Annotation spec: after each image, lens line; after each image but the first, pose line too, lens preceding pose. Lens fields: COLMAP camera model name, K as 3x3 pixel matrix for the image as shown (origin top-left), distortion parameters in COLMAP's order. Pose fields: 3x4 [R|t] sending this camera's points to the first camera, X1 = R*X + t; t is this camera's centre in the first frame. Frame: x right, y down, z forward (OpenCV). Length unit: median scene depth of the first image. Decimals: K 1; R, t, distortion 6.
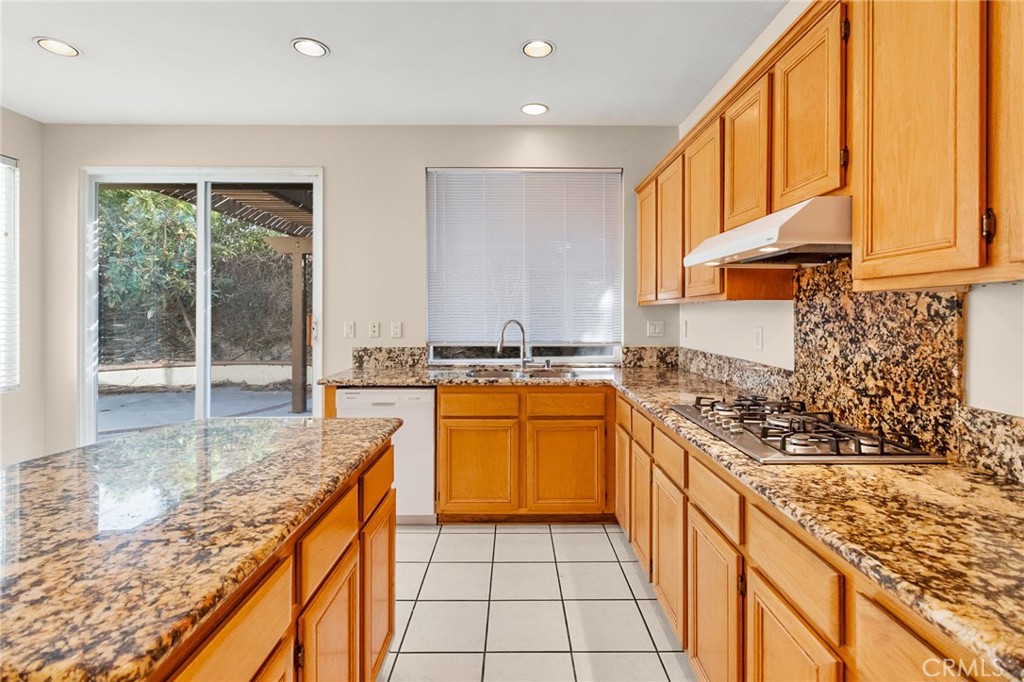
lens RADIAL K [[471.1, 0, 517.4], [0, 471.1, 313.0], [0, 0, 1]] dist [-0.000019, -0.000462]
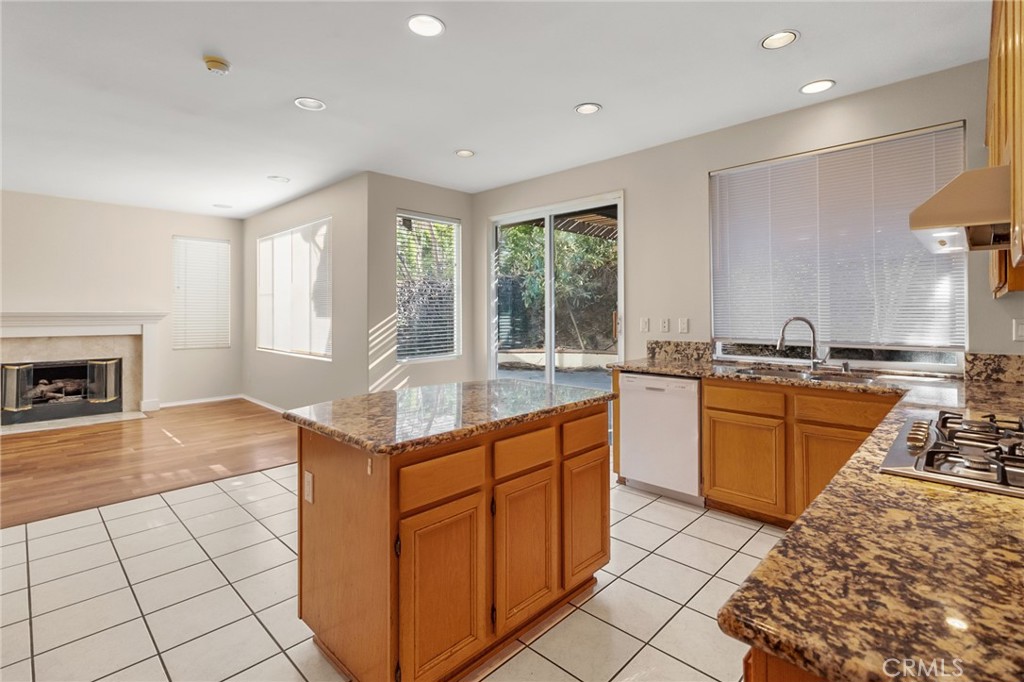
lens RADIAL K [[474.3, 0, 516.8], [0, 474.3, 309.6], [0, 0, 1]] dist [-0.008491, 0.000167]
pose [[0.714686, -0.006312, -0.699417, 0.409812], [0.005408, 0.999979, -0.003498, 0.000281], [0.699425, -0.001283, 0.714705, -0.099422]]
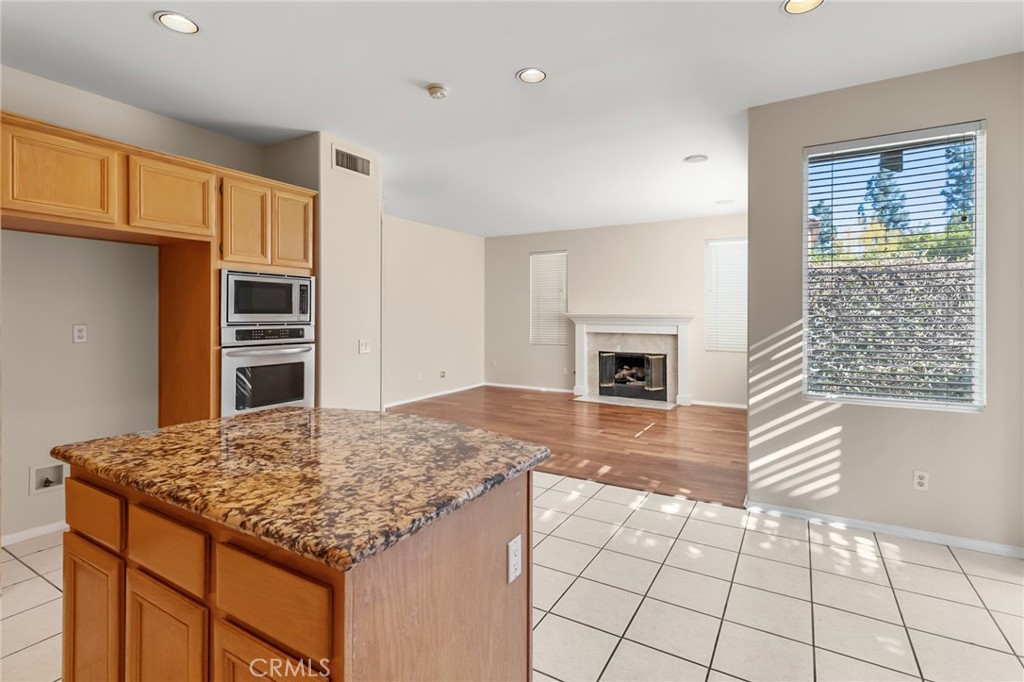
lens RADIAL K [[477.1, 0, 516.9], [0, 477.1, 315.2], [0, 0, 1]] dist [0.001389, 0.000371]
pose [[-0.508335, -0.001322, -0.861159, 0.038959], [-0.000017, 0.999999, -0.001525, 0.004230], [0.861160, -0.000761, -0.508334, 1.207255]]
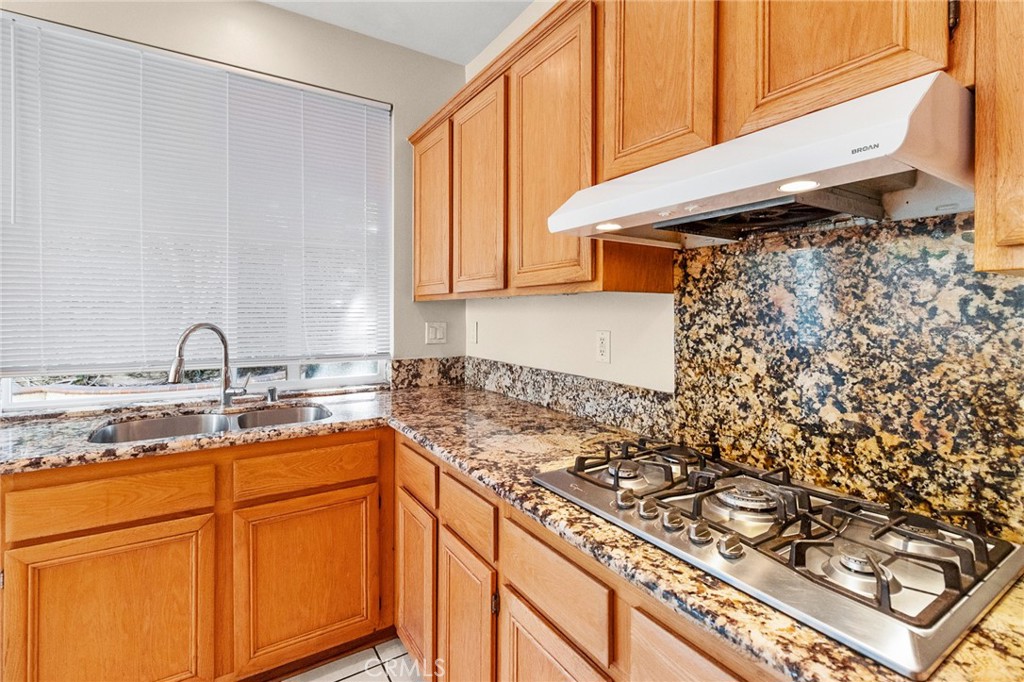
lens RADIAL K [[478.4, 0, 518.6], [0, 478.4, 312.6], [0, 0, 1]] dist [0.001221, -0.000241]
pose [[0.845474, 0.001256, 0.534015, 0.005033], [-0.002100, 0.999997, 0.000971, 0.000847], [-0.534012, -0.001942, 0.845474, 0.519727]]
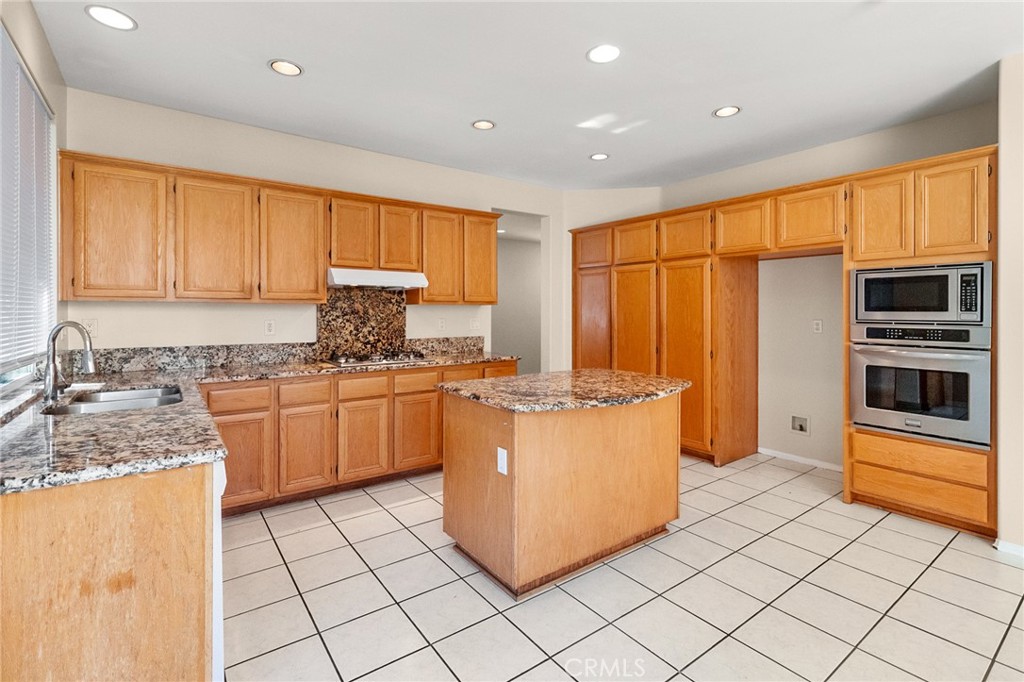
lens RADIAL K [[474.3, 0, 516.8], [0, 474.3, 309.6], [0, 0, 1]] dist [-0.008491, 0.000167]
pose [[-0.589283, 0.001230, 0.807926, -1.403416], [-0.002751, 0.999990, -0.003529, -0.000672], [-0.807922, -0.004302, -0.589274, 1.475882]]
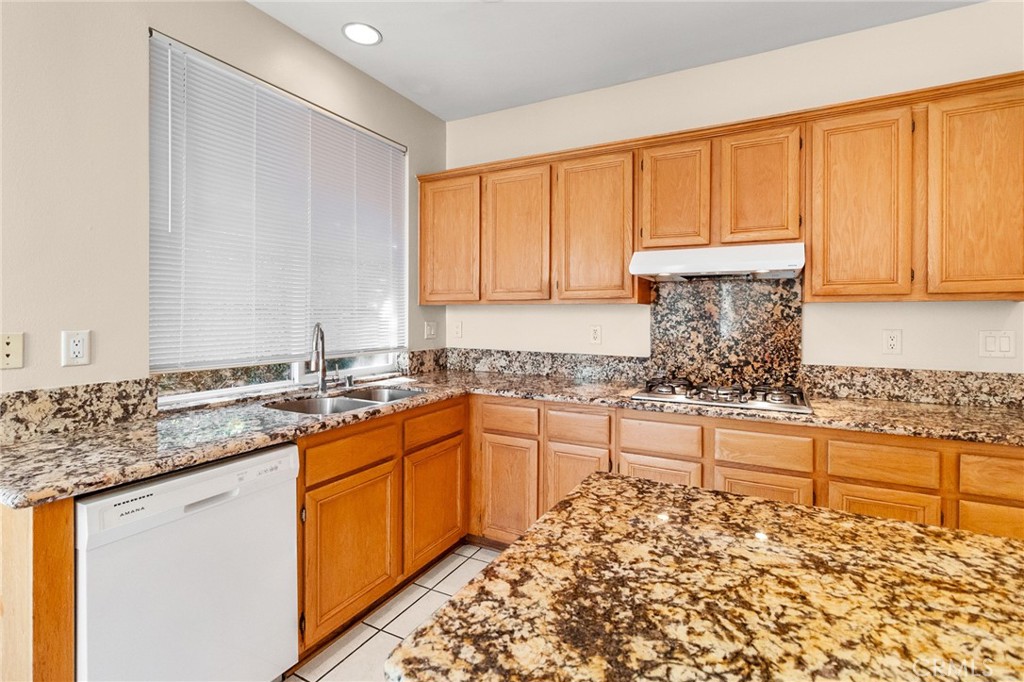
lens RADIAL K [[477.1, 0, 516.9], [0, 477.1, 315.2], [0, 0, 1]] dist [0.001389, 0.000371]
pose [[0.474667, -0.000061, 0.880165, -0.801745], [-0.004598, 0.999986, 0.002549, 0.000947], [-0.880153, -0.005257, 0.474660, 0.691924]]
